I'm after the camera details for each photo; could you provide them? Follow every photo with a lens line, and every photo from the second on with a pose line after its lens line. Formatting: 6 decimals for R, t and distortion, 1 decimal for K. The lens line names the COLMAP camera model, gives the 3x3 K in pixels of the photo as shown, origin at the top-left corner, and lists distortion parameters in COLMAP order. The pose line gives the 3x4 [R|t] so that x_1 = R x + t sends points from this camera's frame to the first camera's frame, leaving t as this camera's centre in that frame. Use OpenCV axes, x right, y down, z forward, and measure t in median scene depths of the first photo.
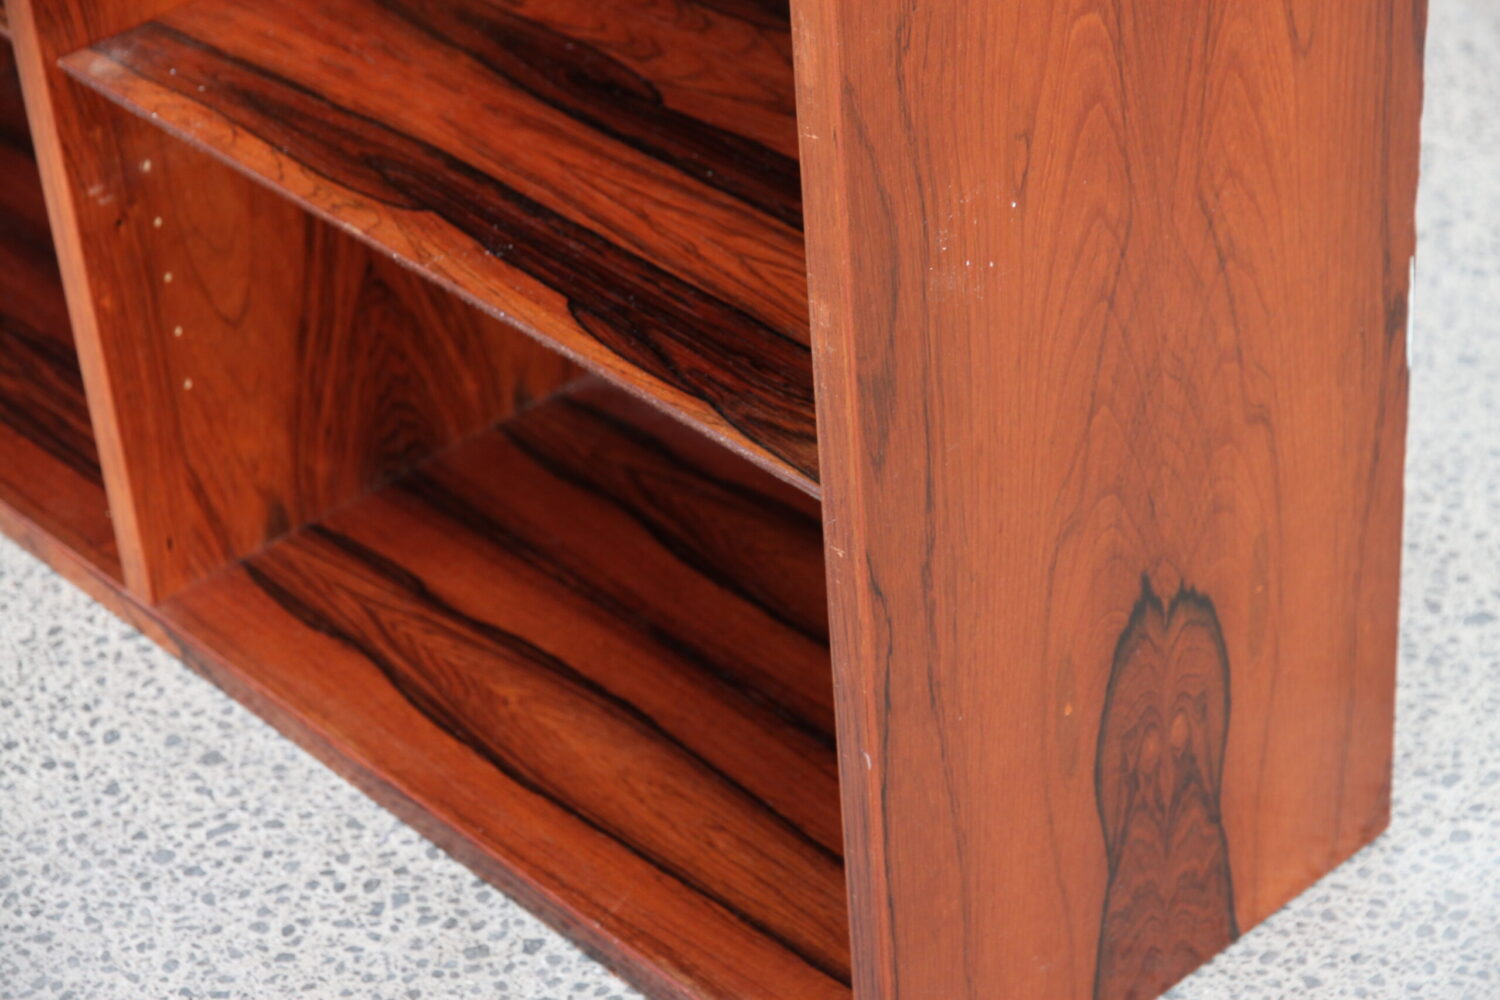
lens RADIAL K [[3638.9, 0, 754.3], [0, 3638.9, 509.2], [0, 0, 1]] dist [0.209327, 0.000000]
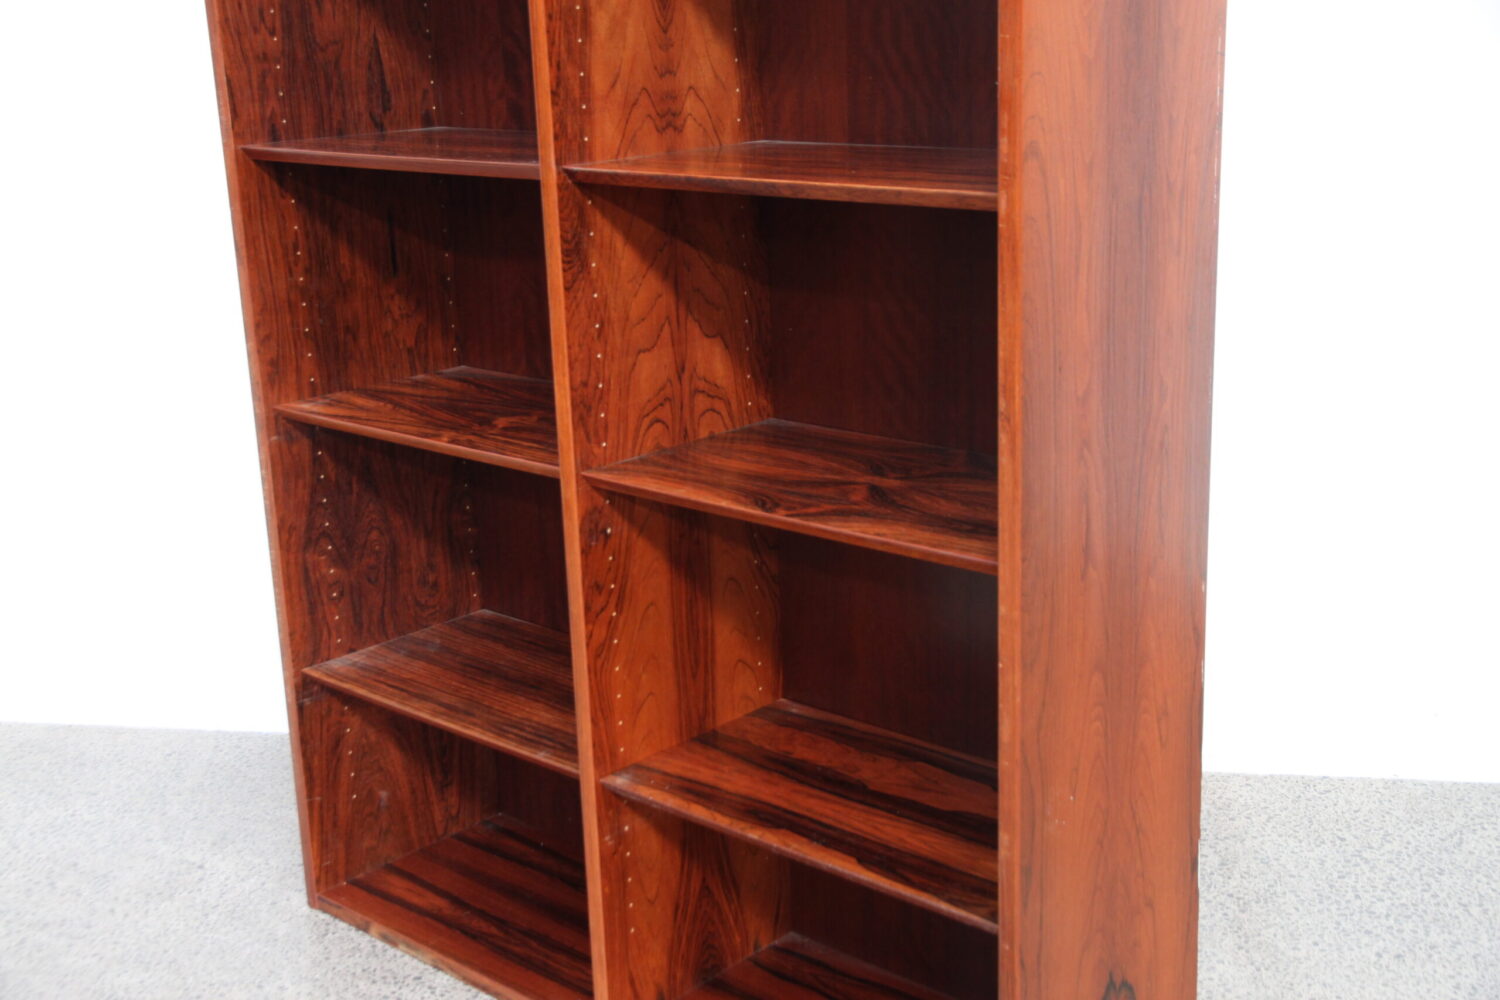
lens RADIAL K [[1896.2, 0, 745.9], [0, 1896.2, 534.1], [0, 0, 1]] dist [0.094619, 0.000000]
pose [[0.995347, 0.000841, 0.096353, -0.215652], [0.030188, 0.946900, -0.320109, 0.121358], [-0.091506, 0.321528, 0.942468, -0.201847]]
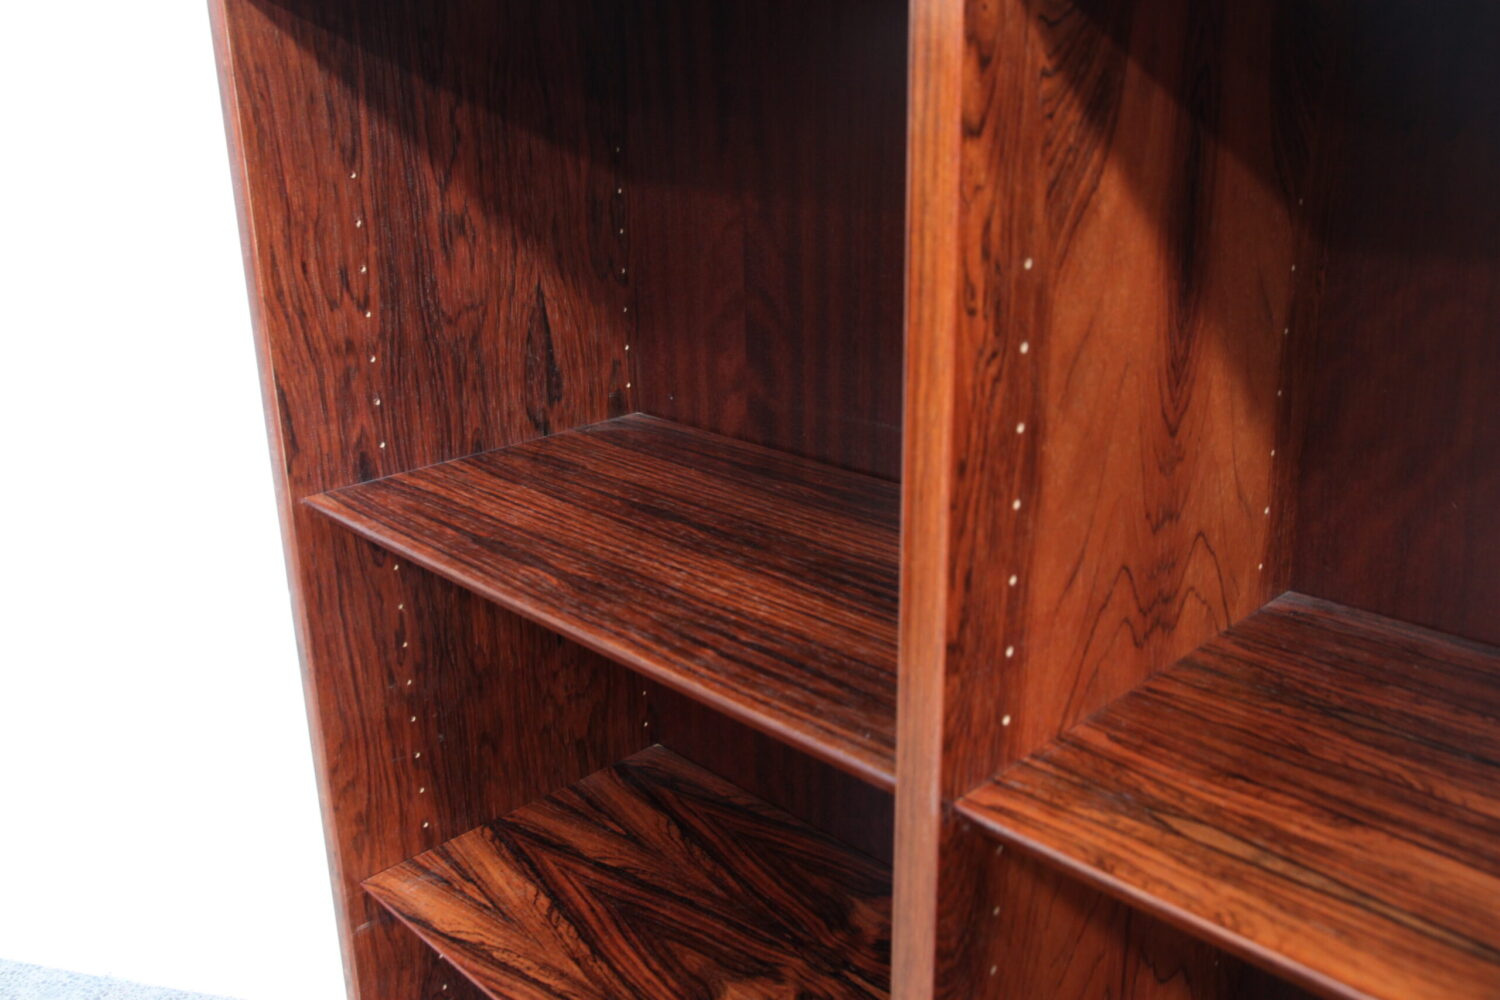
lens RADIAL K [[1341.1, 0, 742.2], [0, 1341.1, 496.4], [0, 0, 1]] dist [-0.027494, 0.007800]
pose [[0.998705, 0.031799, 0.039711, -0.280460], [-0.019583, 0.960723, -0.276819, -0.422224], [-0.046954, 0.275682, 0.960101, 0.464853]]
